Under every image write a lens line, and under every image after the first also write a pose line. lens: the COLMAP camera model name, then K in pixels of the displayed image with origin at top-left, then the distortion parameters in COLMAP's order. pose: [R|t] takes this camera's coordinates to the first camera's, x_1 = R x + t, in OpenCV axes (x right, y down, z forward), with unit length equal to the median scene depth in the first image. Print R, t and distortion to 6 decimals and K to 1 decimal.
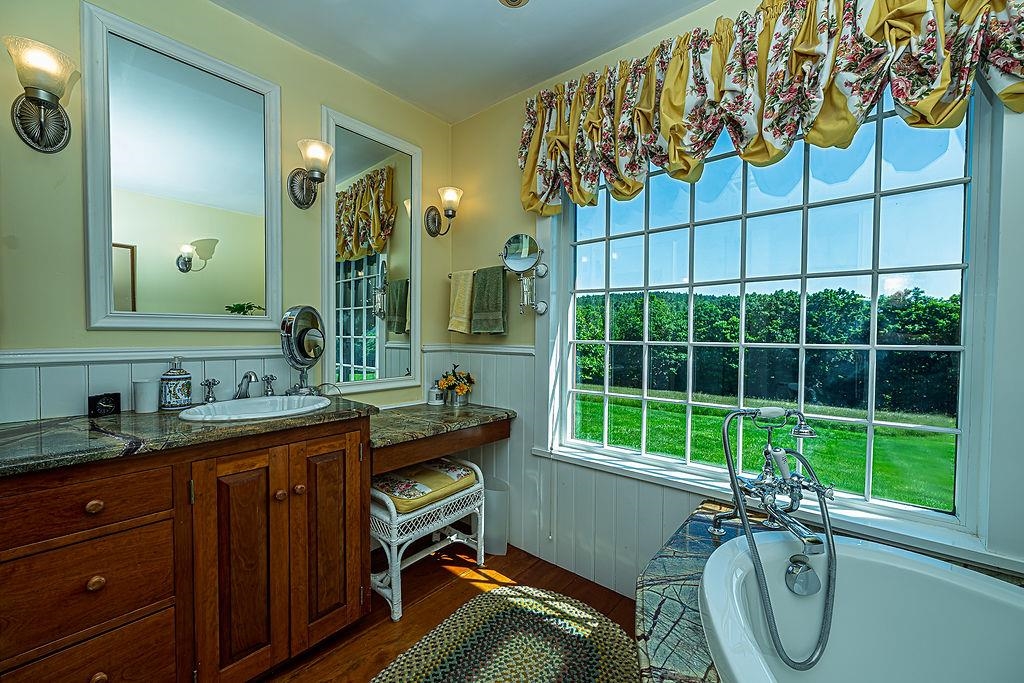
lens RADIAL K [[406.2, 0, 511.5], [0, 406.2, 345.4], [0, 0, 1]] dist [0.000728, 0.000514]
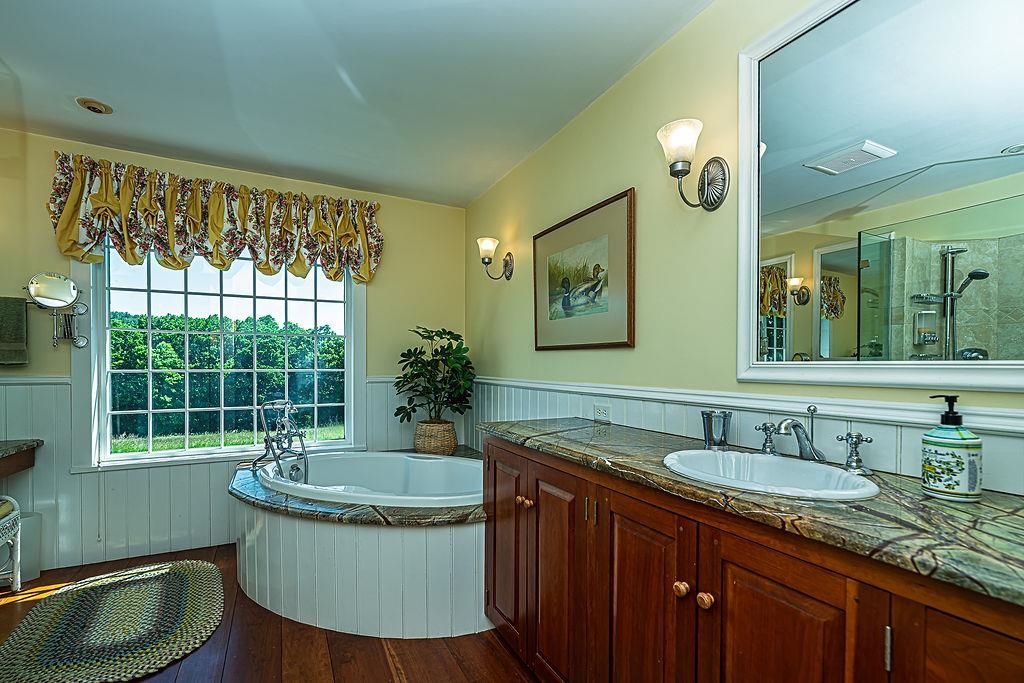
lens RADIAL K [[433.7, 0, 489.9], [0, 433.7, 367.5], [0, 0, 1]] dist [-0.003995, 0.001142]
pose [[0.410571, -0.016146, 0.911685, -0.699848], [0.018281, 0.999788, 0.009474, -0.015087], [-0.911645, 0.012777, 0.410780, -0.668399]]
